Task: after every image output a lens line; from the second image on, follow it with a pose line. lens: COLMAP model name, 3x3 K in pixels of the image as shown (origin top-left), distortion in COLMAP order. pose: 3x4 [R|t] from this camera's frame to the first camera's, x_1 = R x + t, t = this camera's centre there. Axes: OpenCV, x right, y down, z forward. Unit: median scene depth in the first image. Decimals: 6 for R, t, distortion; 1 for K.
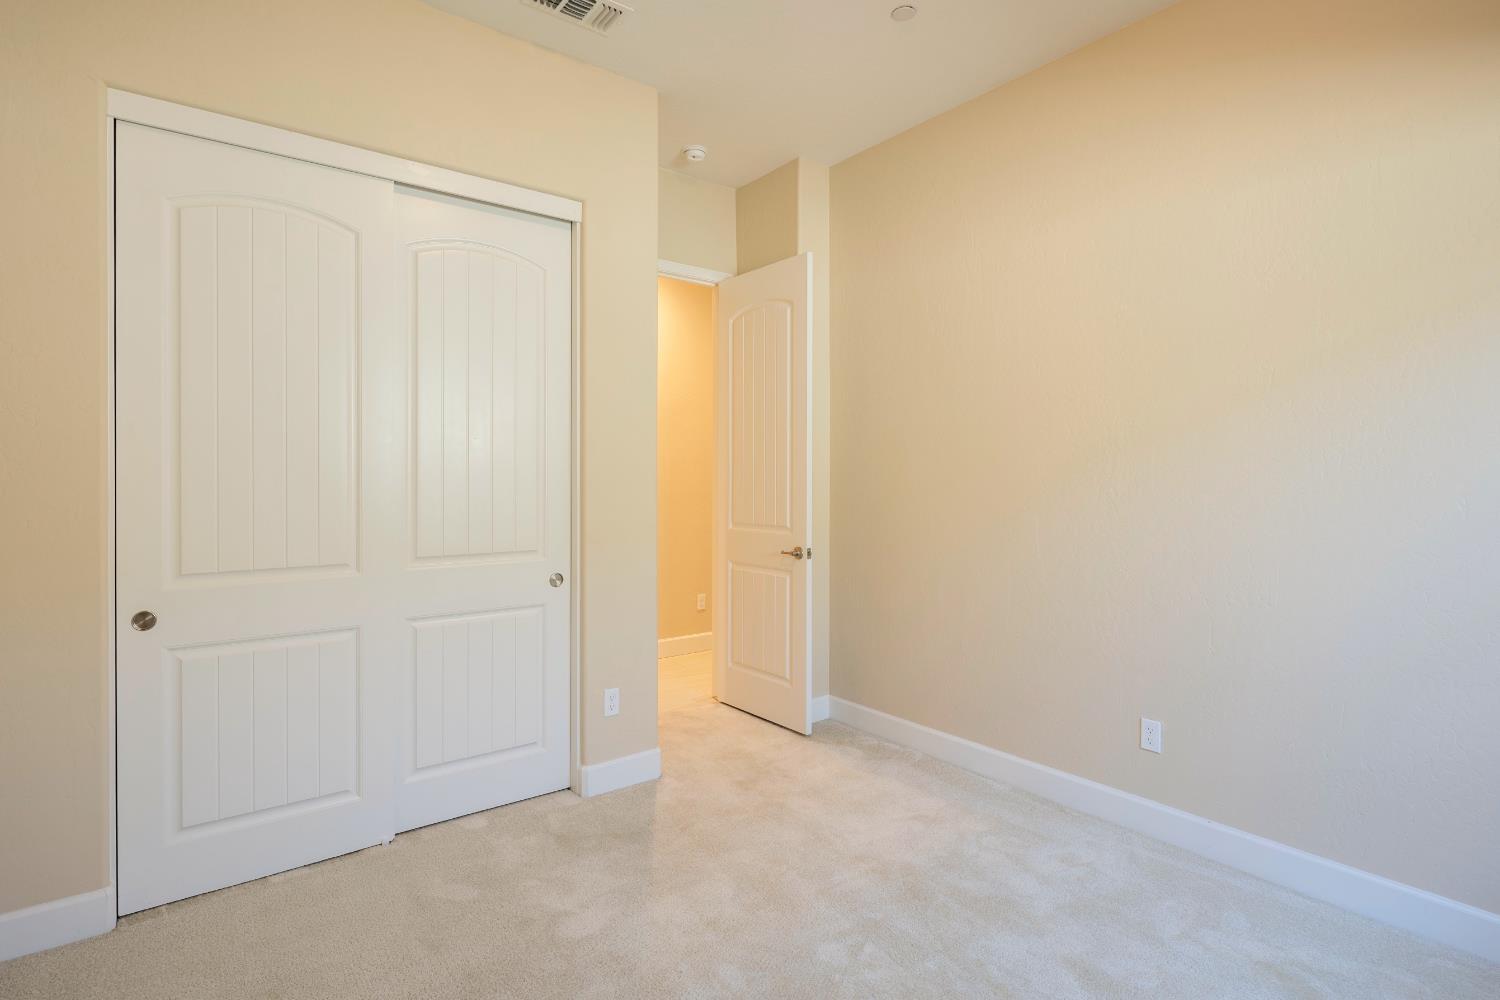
lens RADIAL K [[739.0, 0, 750.8], [0, 739.0, 492.0], [0, 0, 1]] dist [0.005481, -0.004192]
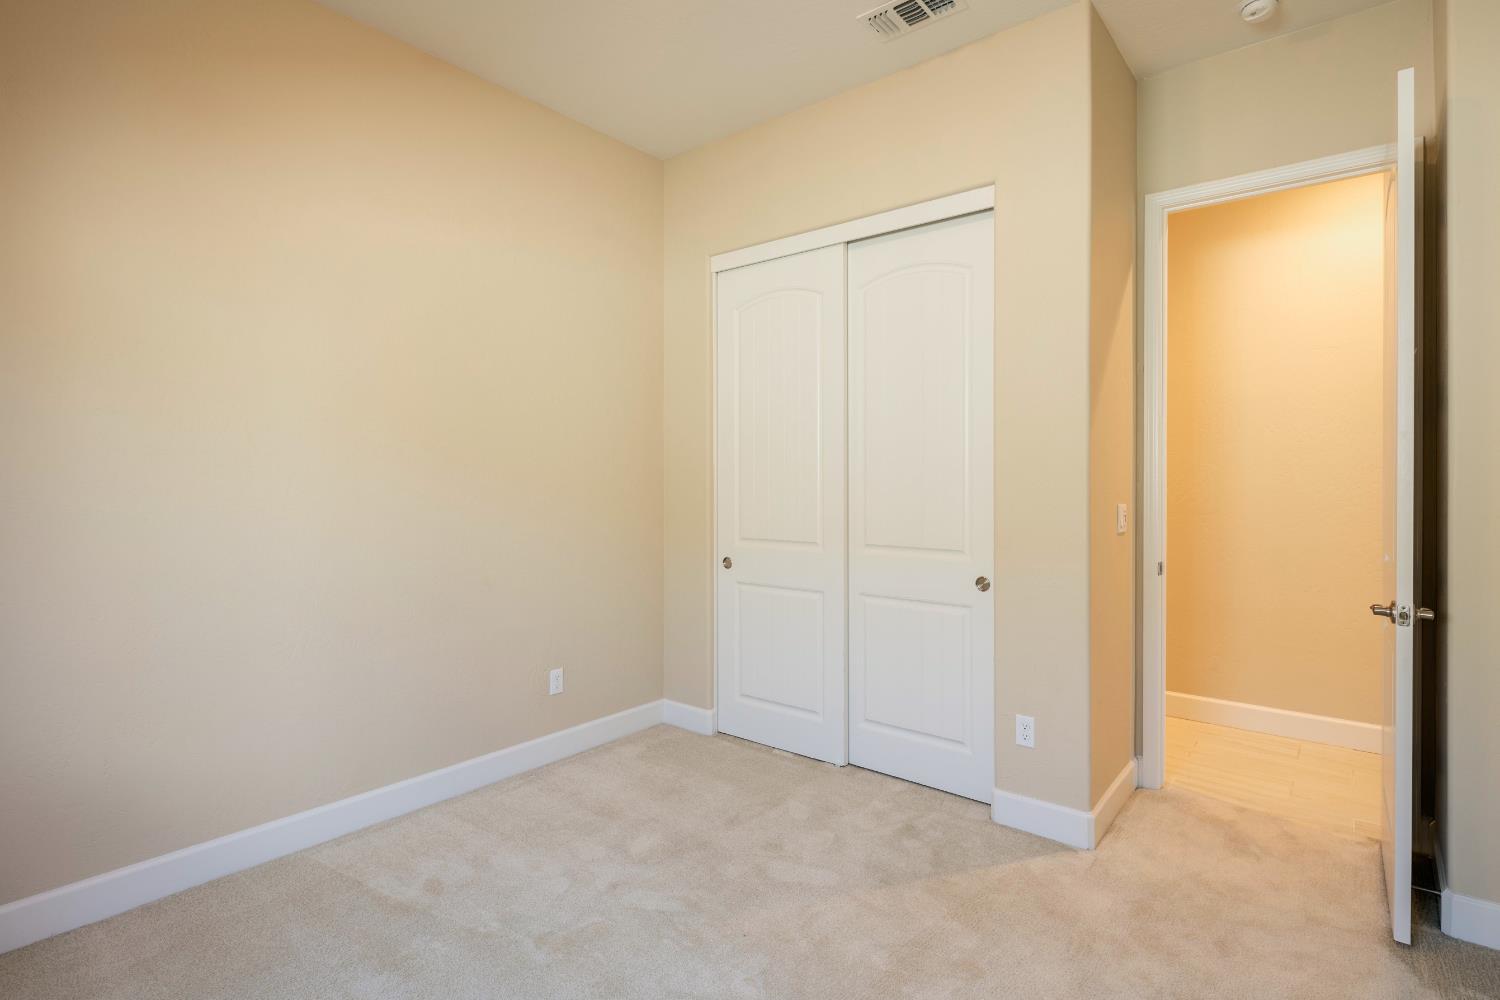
lens RADIAL K [[739.0, 0, 751.0], [0, 739.0, 489.3], [0, 0, 1]] dist [0.005481, -0.004192]
pose [[0.230104, 0.016341, -0.973029, 0.679704], [-0.016118, 0.999786, 0.012979, -0.013997], [0.973033, 0.012697, 0.230318, 0.537328]]
